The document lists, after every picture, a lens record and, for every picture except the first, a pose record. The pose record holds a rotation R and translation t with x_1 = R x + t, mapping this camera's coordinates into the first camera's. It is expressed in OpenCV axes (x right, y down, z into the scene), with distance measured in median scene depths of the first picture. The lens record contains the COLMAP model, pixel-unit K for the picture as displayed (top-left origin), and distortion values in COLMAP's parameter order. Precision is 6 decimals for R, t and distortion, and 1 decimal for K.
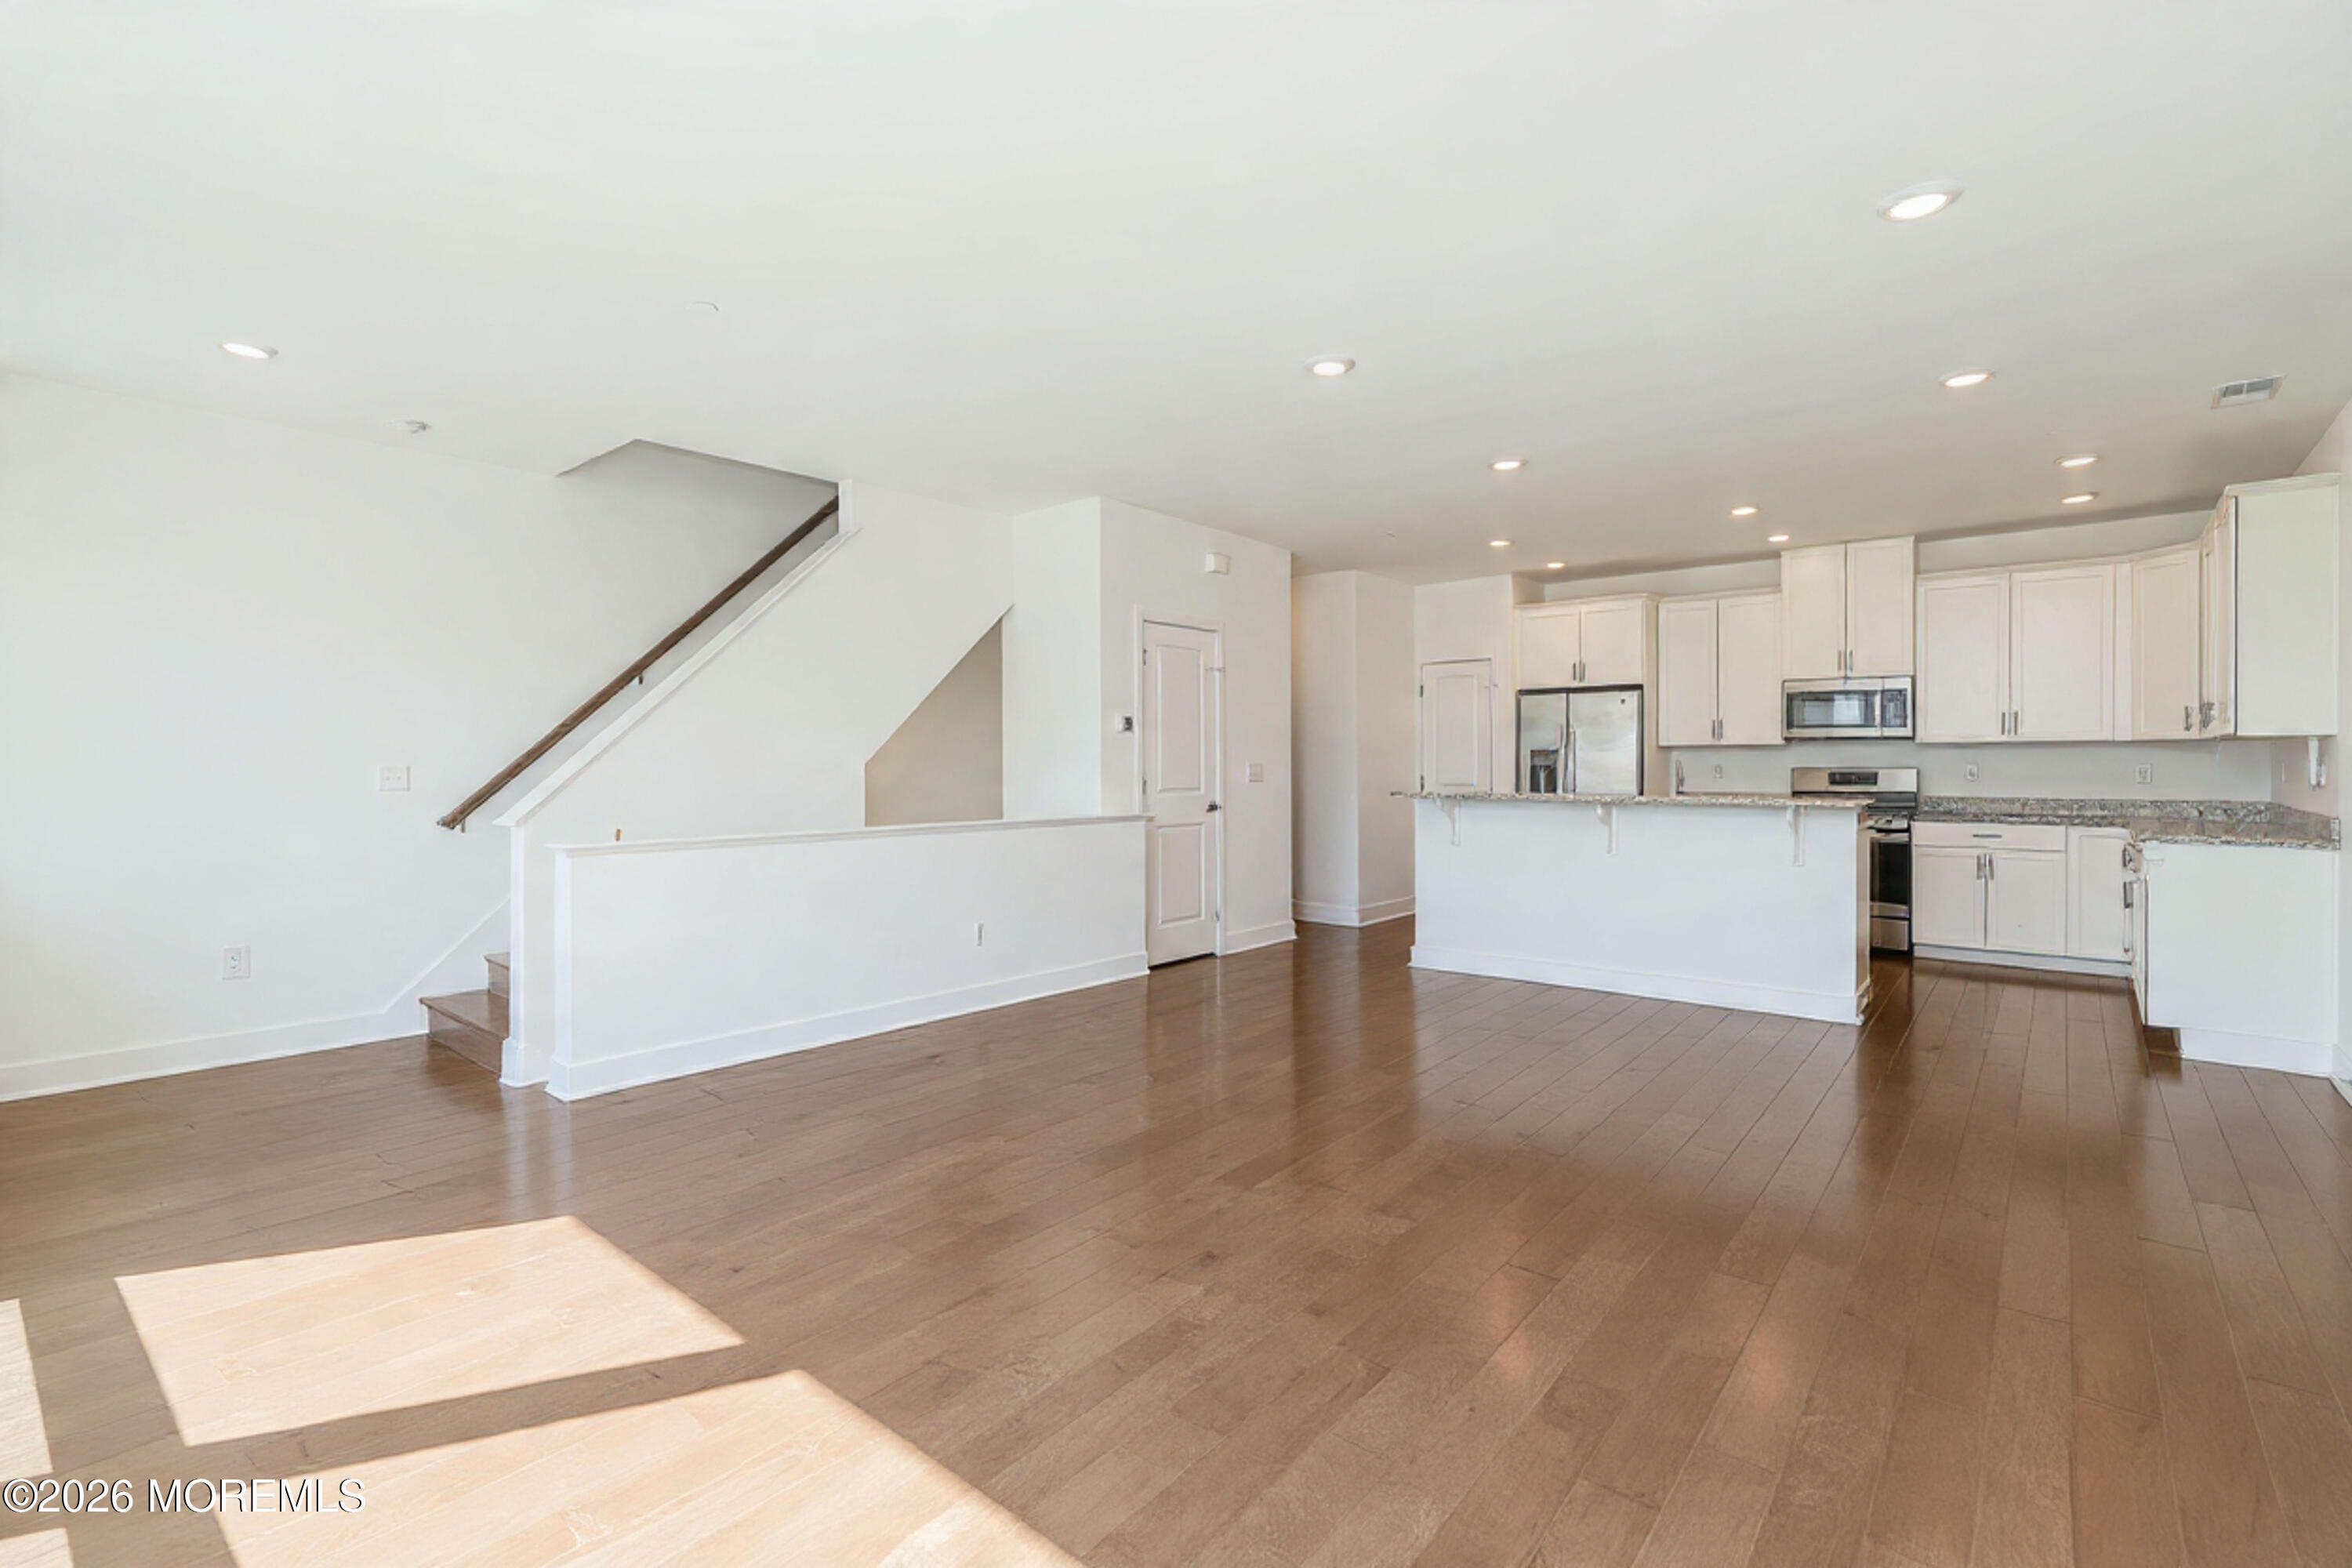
lens RADIAL K [[1054.9, 0, 1170.3], [0, 1054.9, 771.5], [0, 0, 1]] dist [-0.016590, 0.000881]
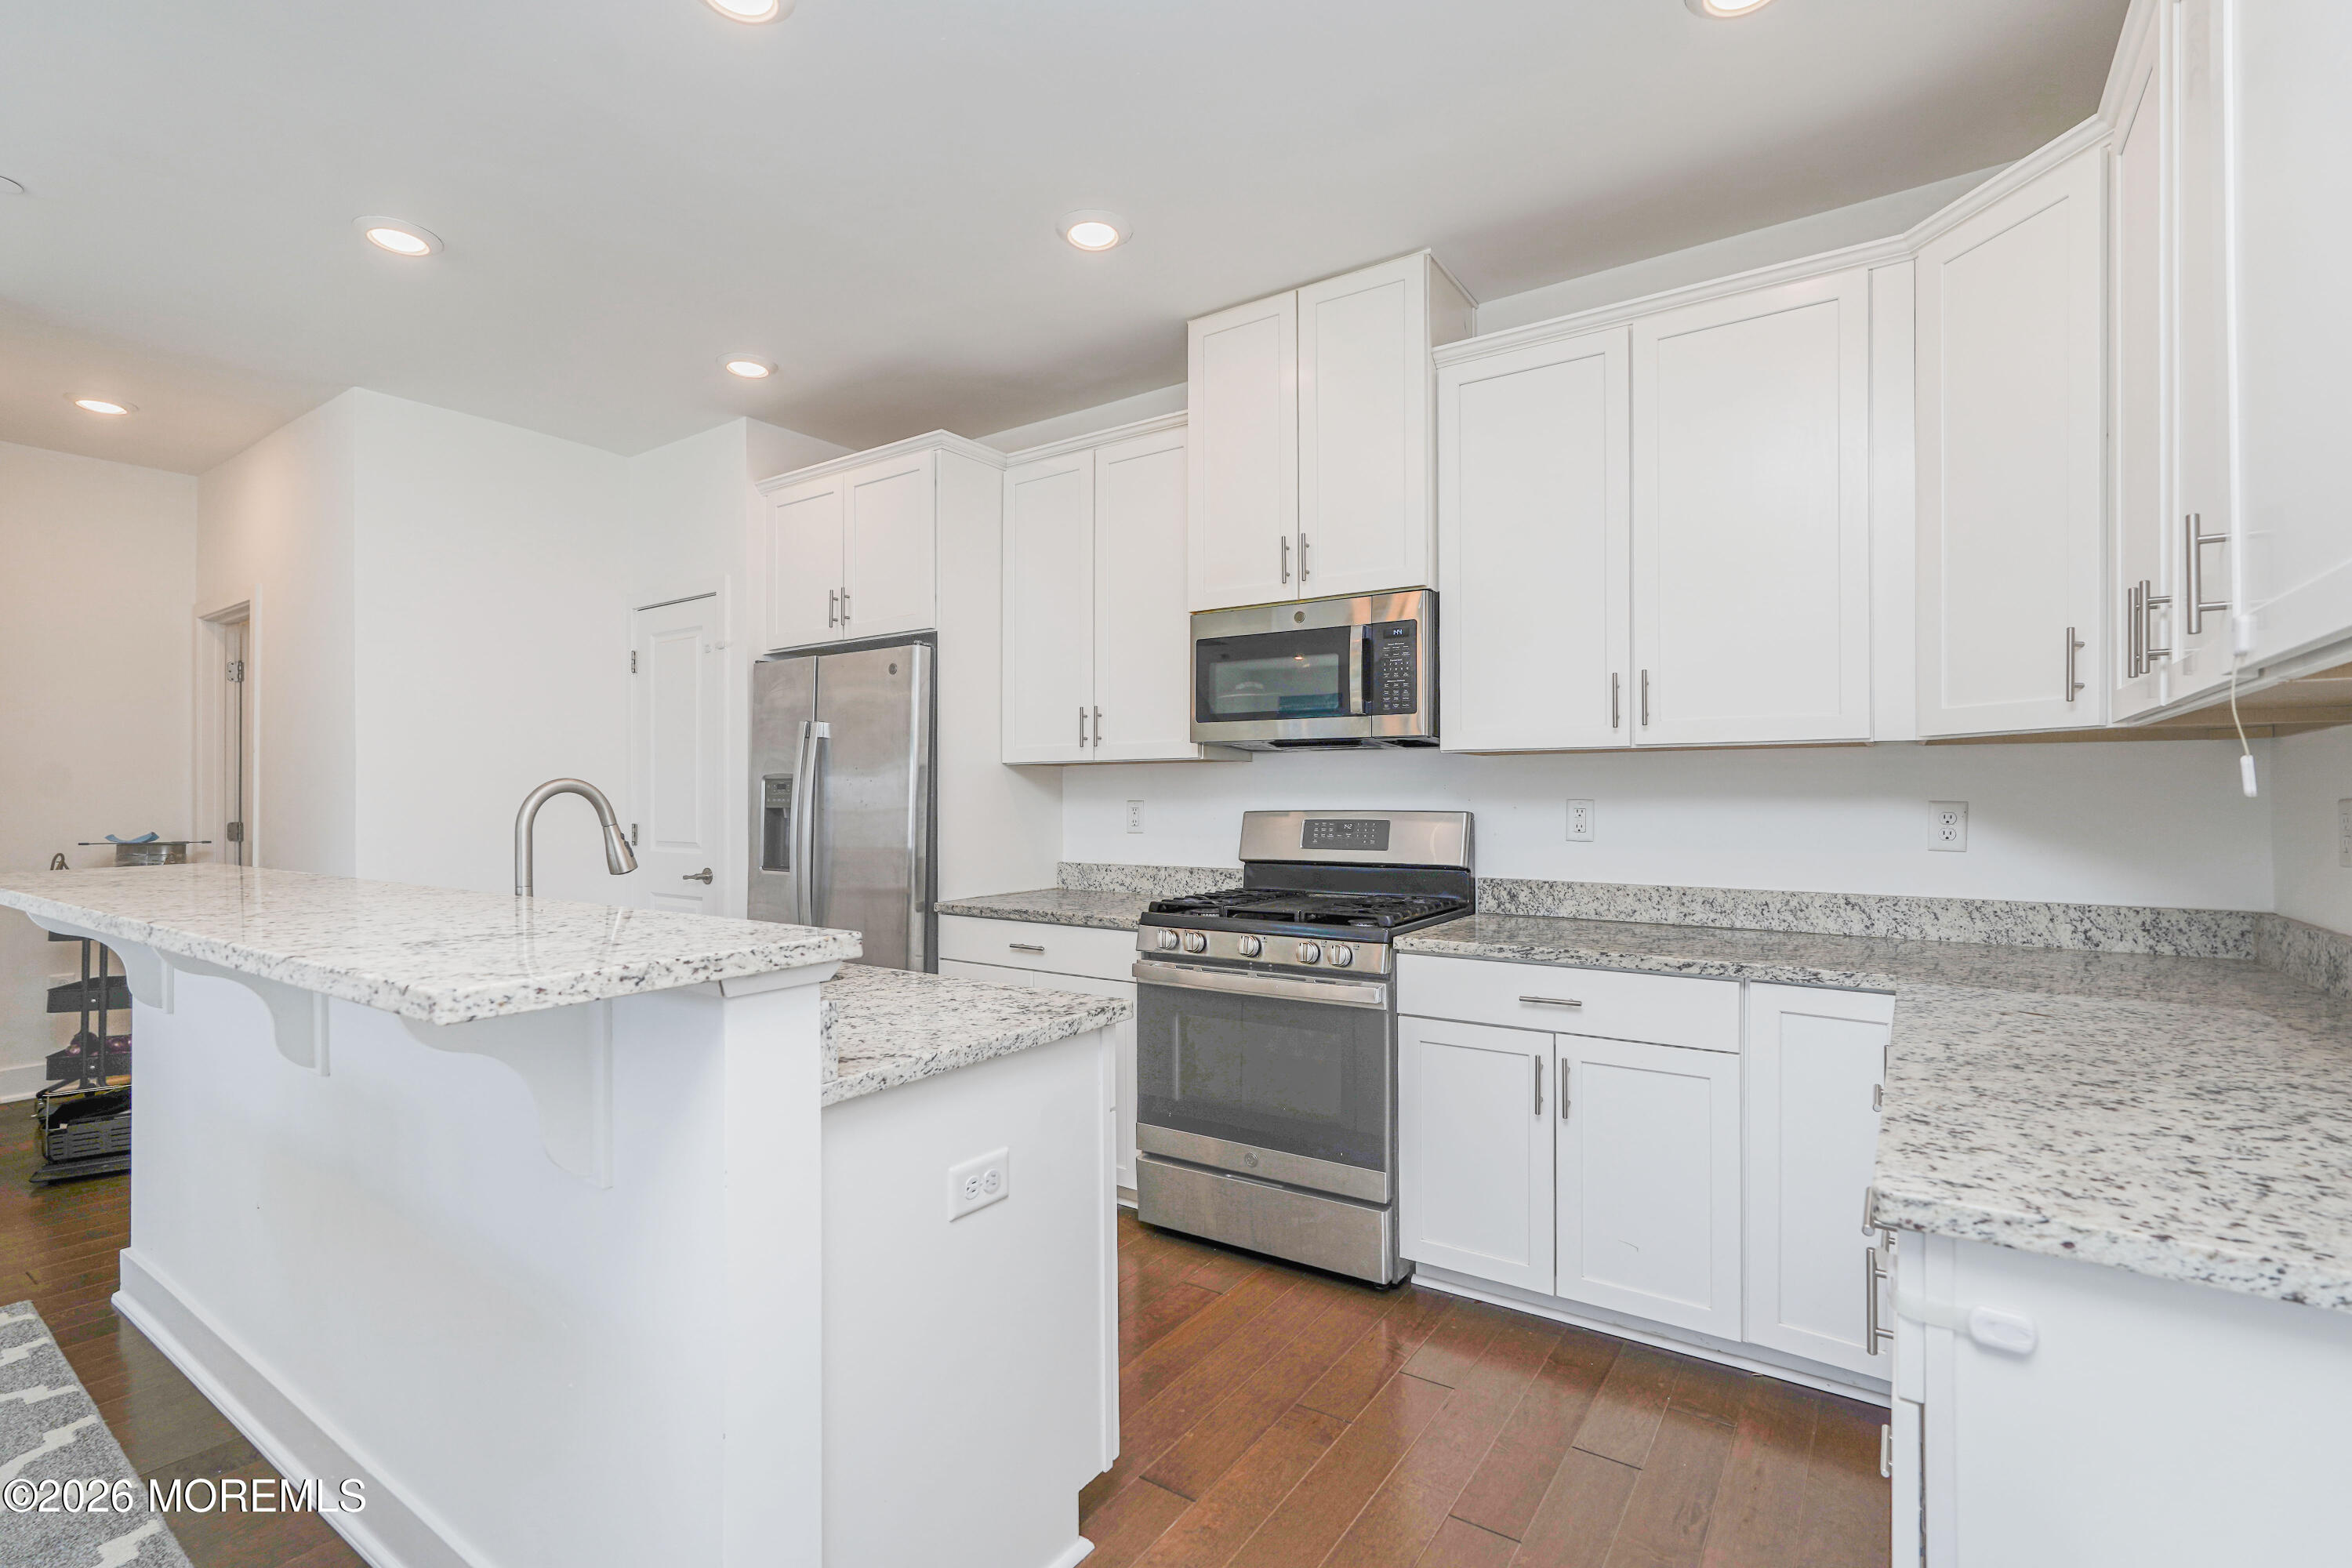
lens RADIAL K [[1054.9, 0, 1181.6], [0, 1054.9, 791.9], [0, 0, 1]] dist [-0.016590, 0.000881]
pose [[0.993668, -0.009295, 0.111974, 0.563365], [0.009628, 0.999951, -0.002436, -0.011717], [-0.111946, 0.003499, 0.993708, 0.596599]]
